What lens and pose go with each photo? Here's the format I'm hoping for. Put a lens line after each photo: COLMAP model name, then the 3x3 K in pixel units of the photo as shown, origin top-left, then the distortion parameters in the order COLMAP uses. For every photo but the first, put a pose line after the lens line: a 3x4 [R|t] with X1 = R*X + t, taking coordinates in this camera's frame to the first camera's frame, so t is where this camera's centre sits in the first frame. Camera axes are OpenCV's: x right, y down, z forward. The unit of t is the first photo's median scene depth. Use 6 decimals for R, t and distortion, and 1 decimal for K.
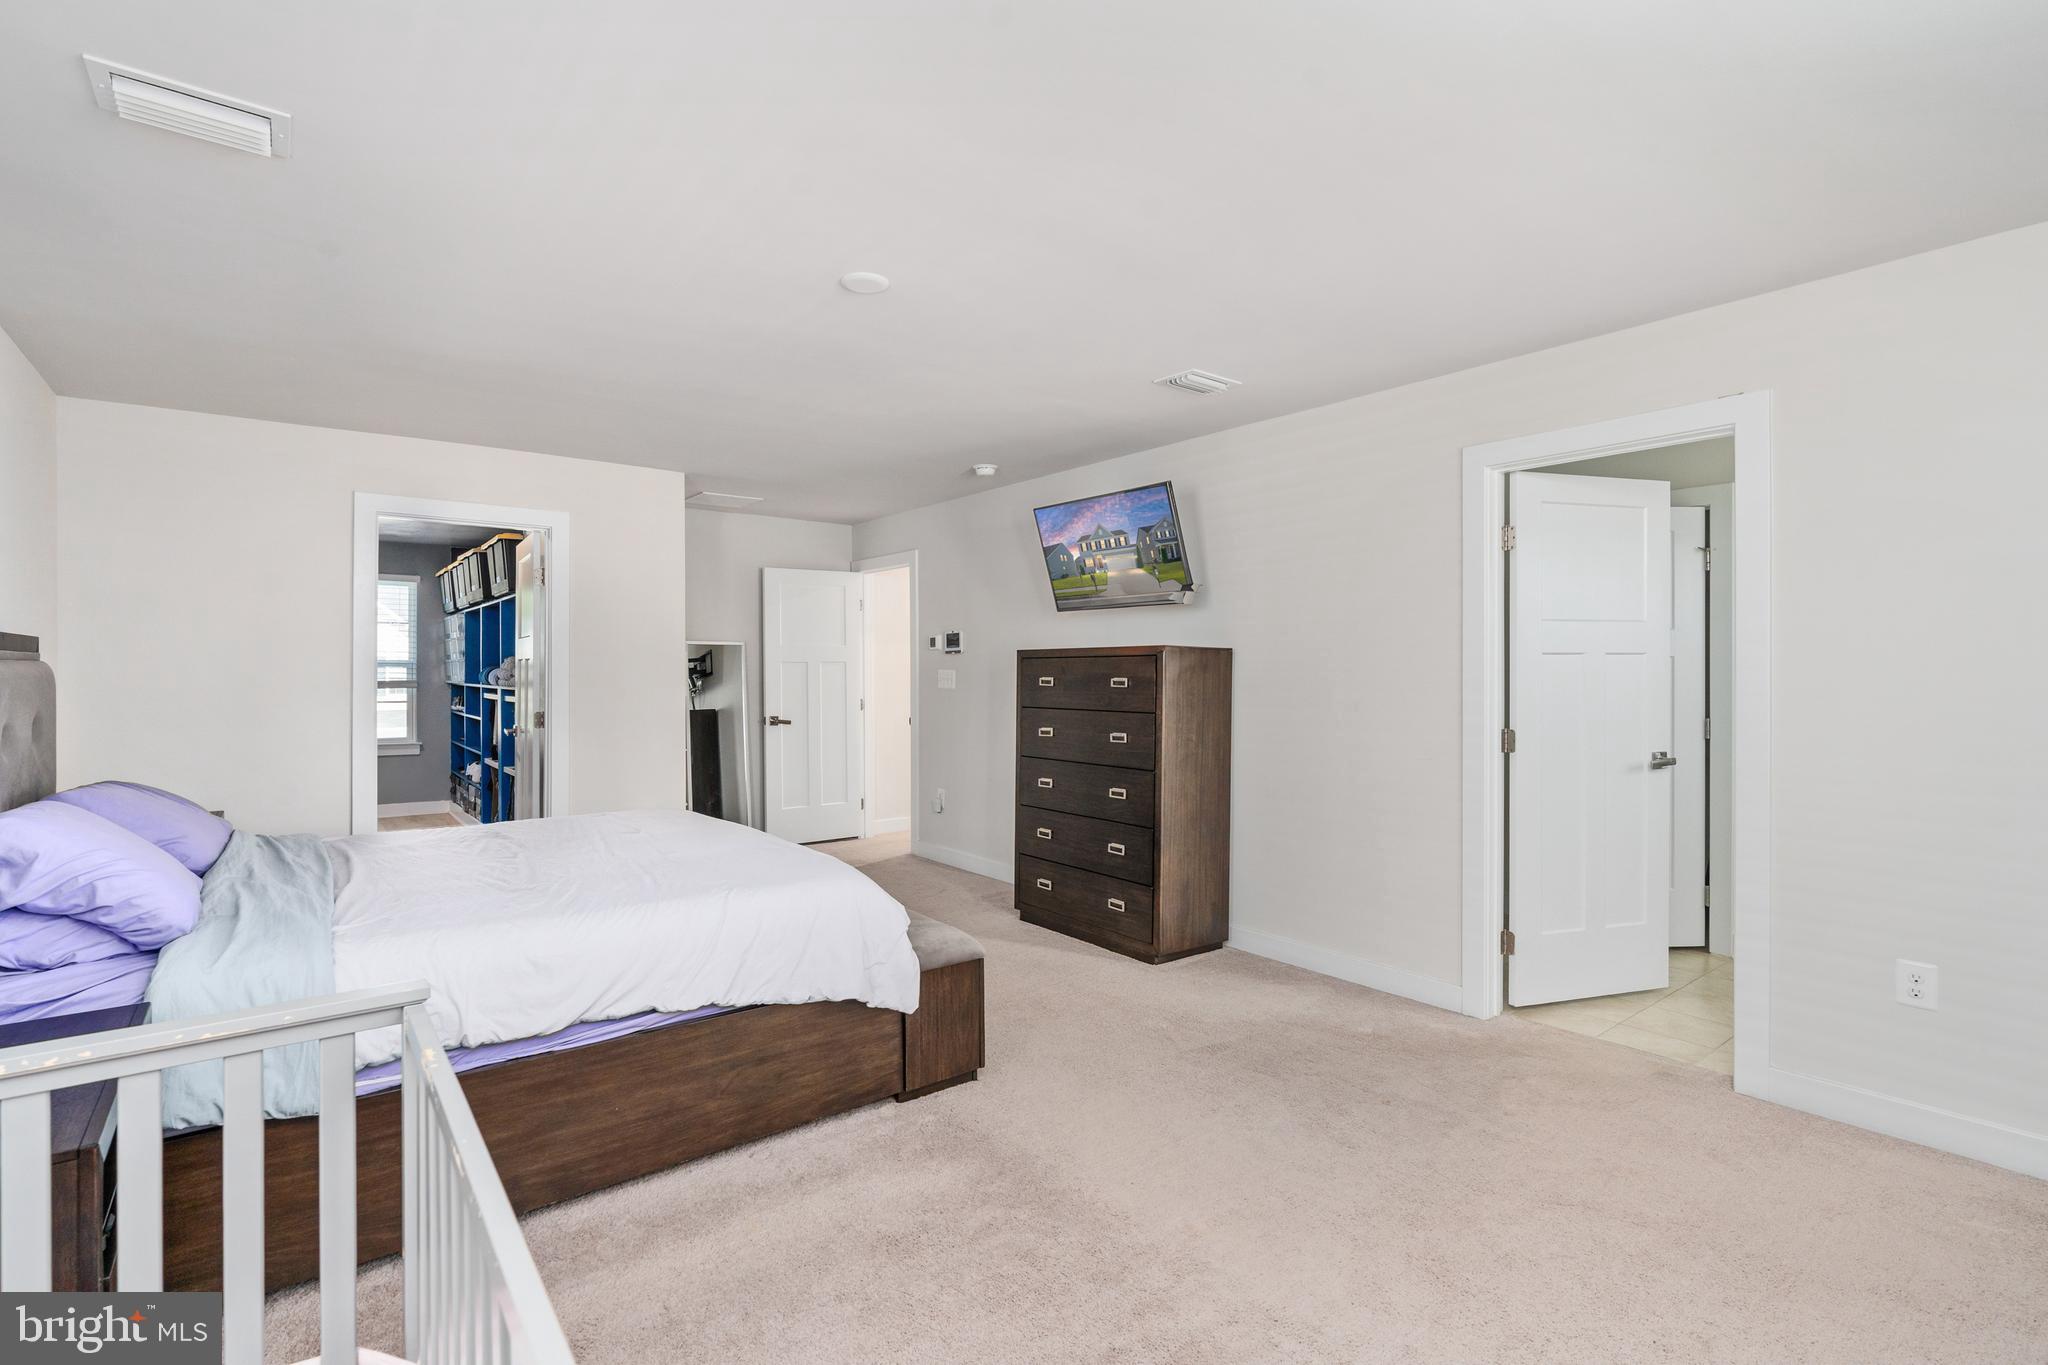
lens RADIAL K [[973.4, 0, 1029.5], [0, 973.4, 661.0], [0, 0, 1]] dist [0.000883, 0.000162]
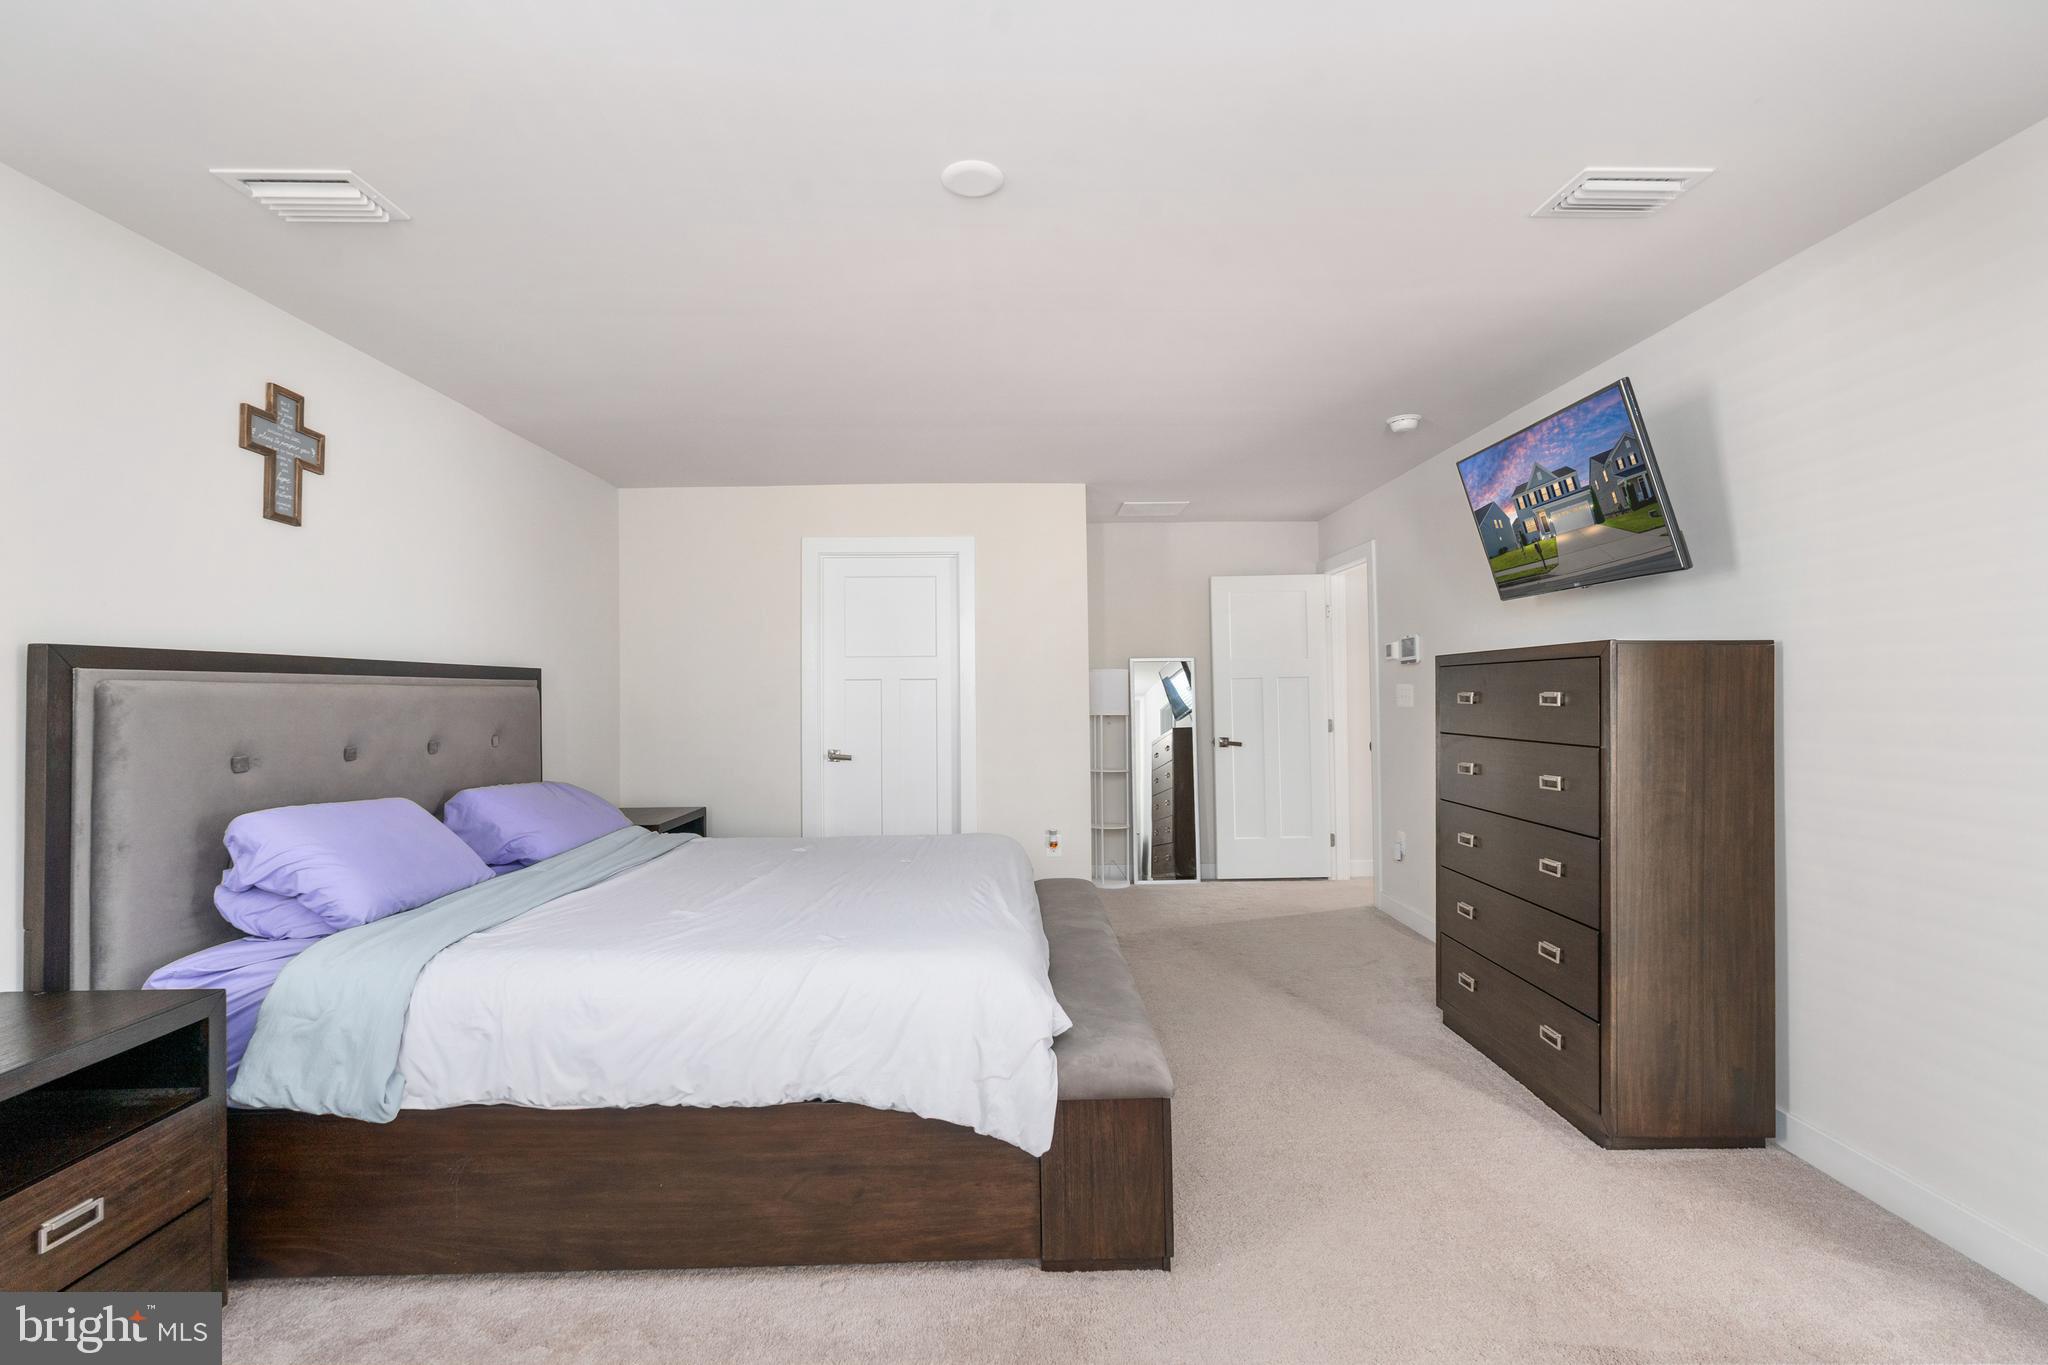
lens RADIAL K [[932.0, 0, 1024.0], [0, 932.0, 682.5], [0, 0, 1]] dist [-0.002750, 0.000411]
pose [[0.795267, -0.015915, -0.606050, 0.193086], [0.016879, 0.999849, -0.004107, 0.007994], [0.606024, -0.006963, 0.795416, 0.290404]]
